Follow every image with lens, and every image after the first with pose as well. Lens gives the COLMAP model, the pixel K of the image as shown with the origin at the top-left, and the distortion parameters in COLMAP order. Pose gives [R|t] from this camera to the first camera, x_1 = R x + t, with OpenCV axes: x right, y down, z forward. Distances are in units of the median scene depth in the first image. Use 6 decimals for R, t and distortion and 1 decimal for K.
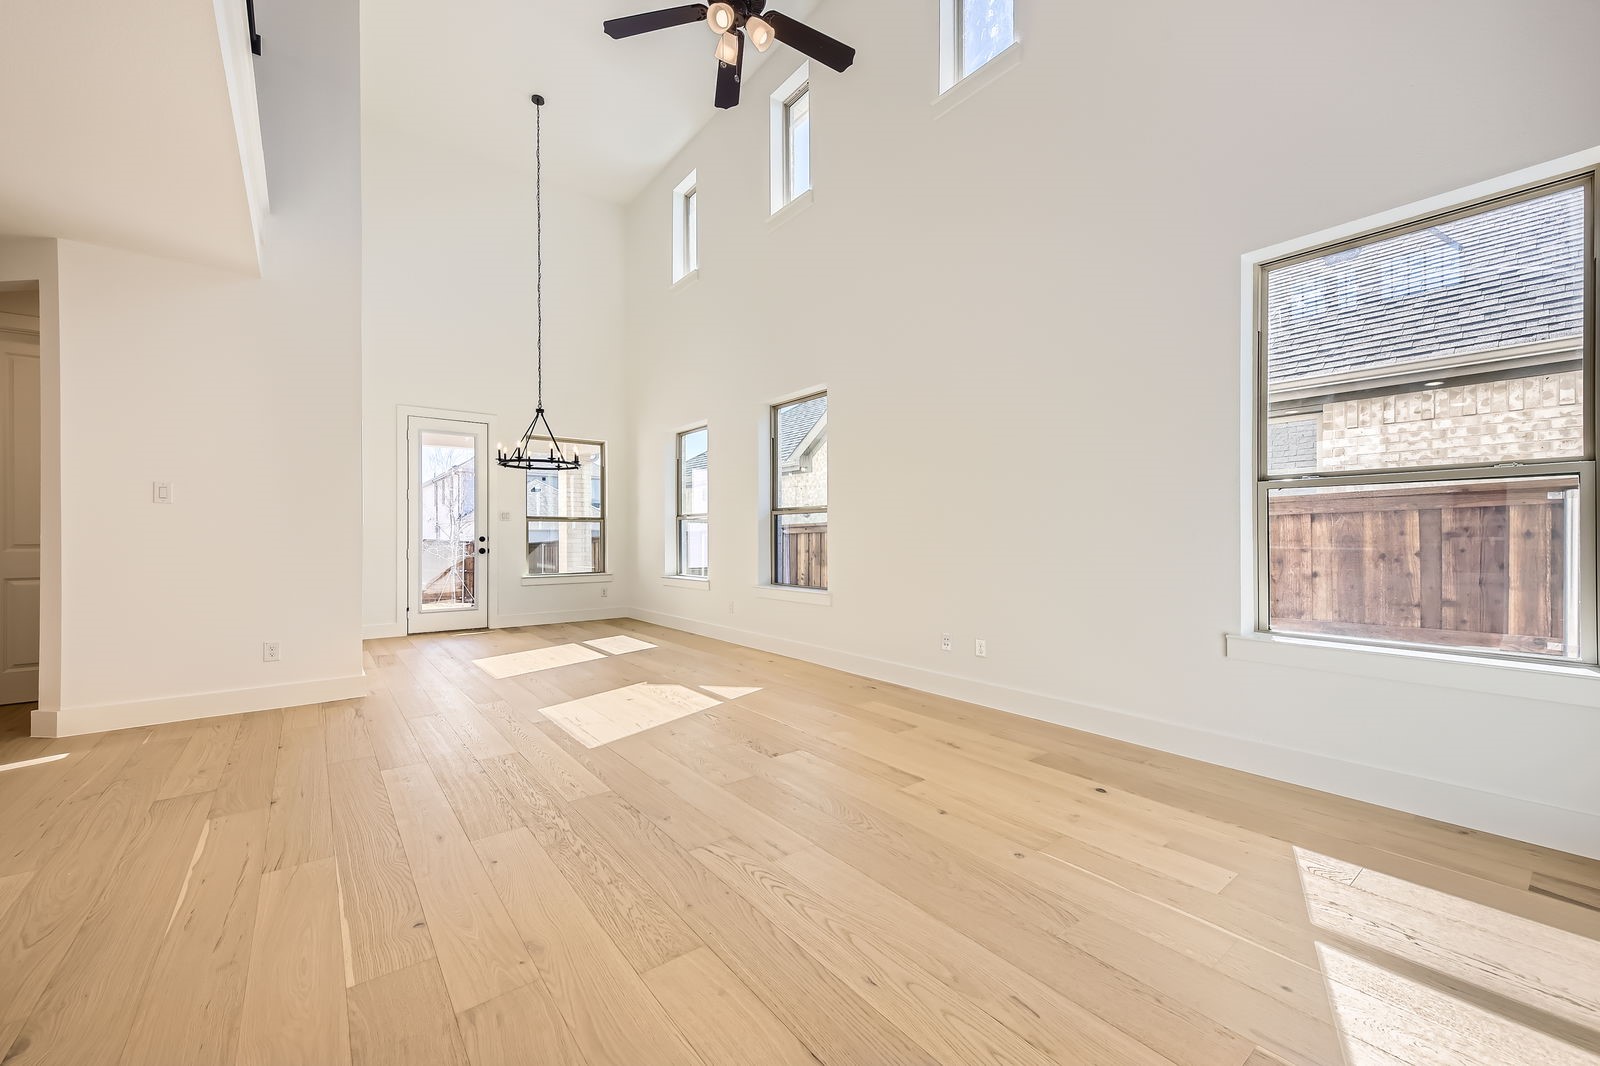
lens RADIAL K [[636.3, 0, 801.2], [0, 636.3, 531.9], [0, 0, 1]] dist [0.007908, -0.001298]
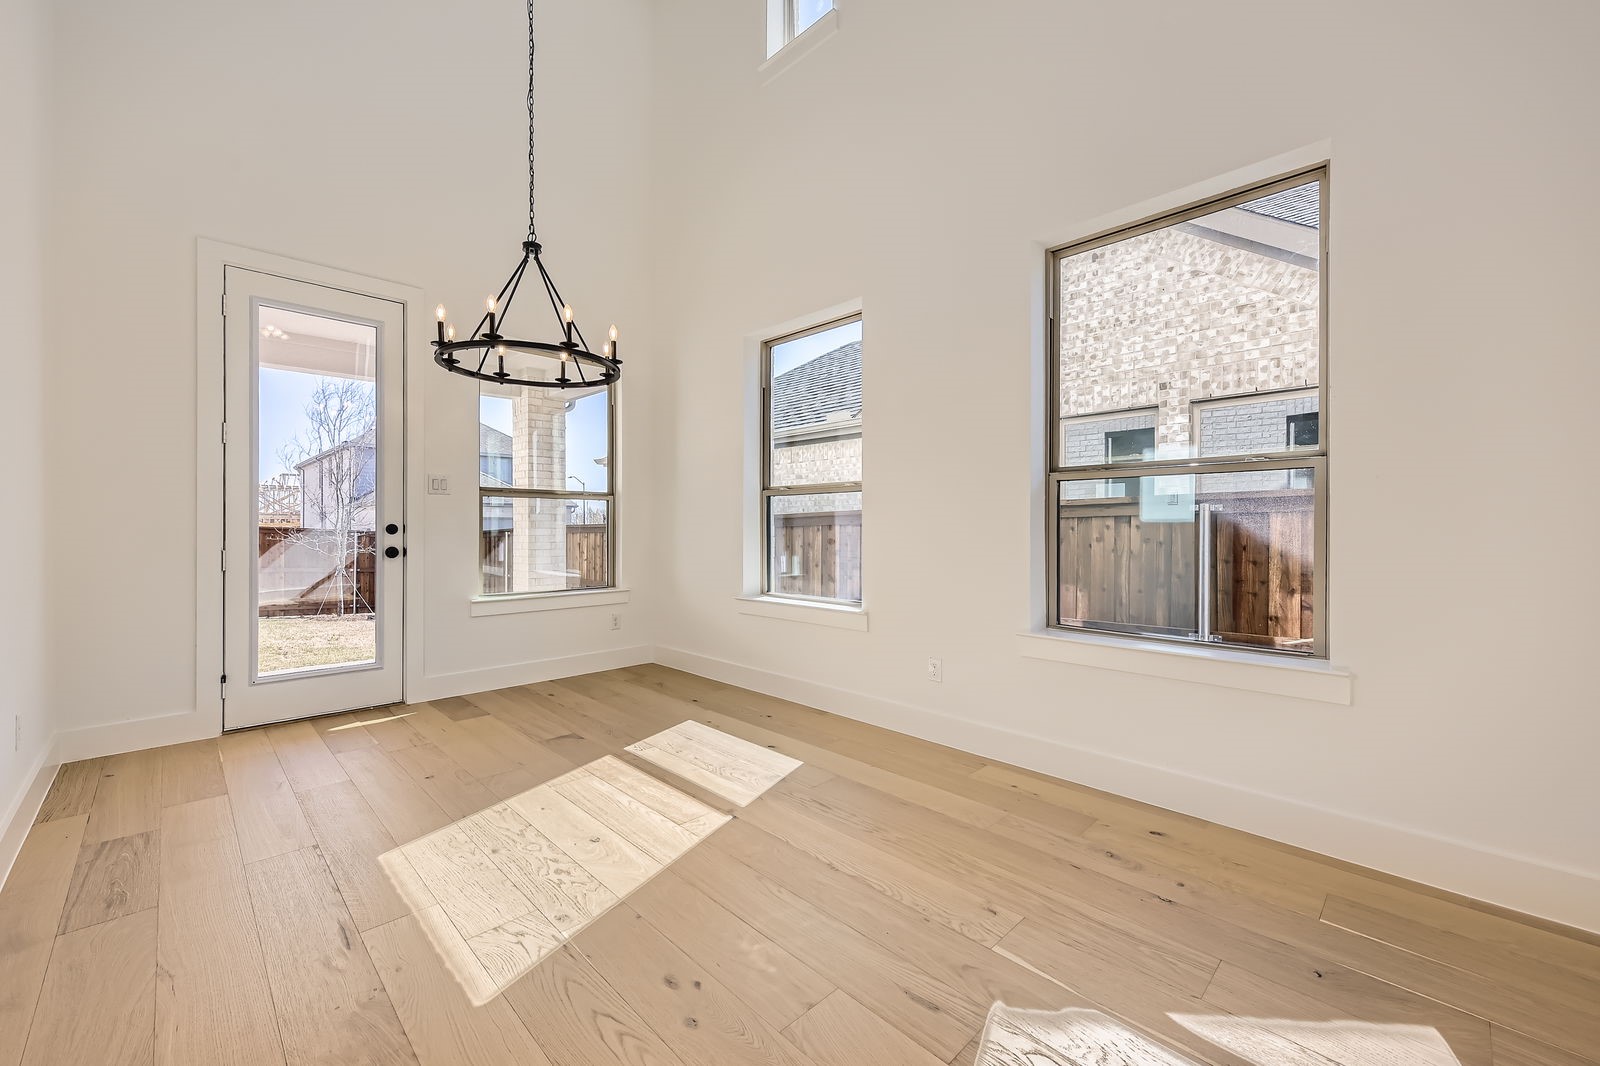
lens RADIAL K [[636.3, 0, 800.7], [0, 636.3, 528.8], [0, 0, 1]] dist [0.007908, -0.001298]
pose [[0.992866, 0.004259, 0.119159, -0.287950], [-0.005607, 0.999924, 0.010977, 0.004747], [-0.119103, -0.011567, 0.992814, 0.552764]]
